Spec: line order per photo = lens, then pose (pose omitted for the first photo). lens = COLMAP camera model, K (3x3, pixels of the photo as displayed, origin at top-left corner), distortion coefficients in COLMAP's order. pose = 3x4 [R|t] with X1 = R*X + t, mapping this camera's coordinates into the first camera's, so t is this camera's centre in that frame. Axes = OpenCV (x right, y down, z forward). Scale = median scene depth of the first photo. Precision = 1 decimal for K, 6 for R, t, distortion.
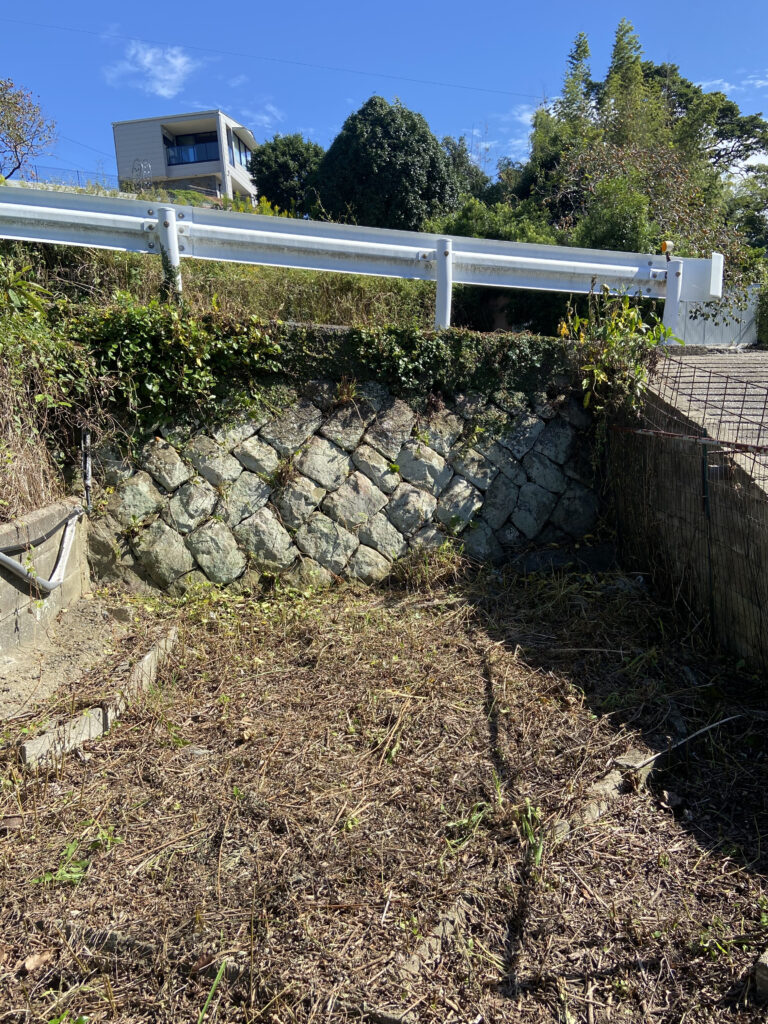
lens RADIAL K [[763.1, 0, 381.7], [0, 763.1, 501.1], [0, 0, 1]] dist [0.127335, -0.157632]
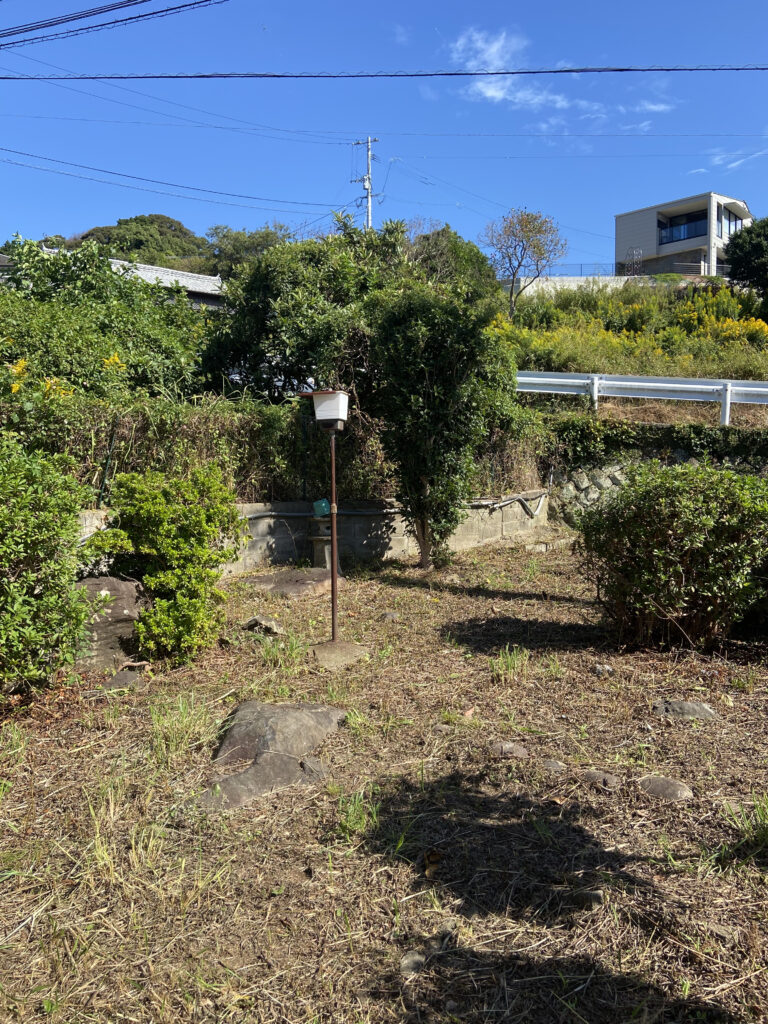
lens RADIAL K [[763.1, 0, 381.7], [0, 763.1, 501.1], [0, 0, 1]] dist [0.127335, -0.157632]
pose [[0.824825, 0.081920, -0.559421, 0.576755], [-0.111757, 0.993548, -0.019285, 0.139646], [0.554232, 0.078426, 0.828659, -1.390164]]
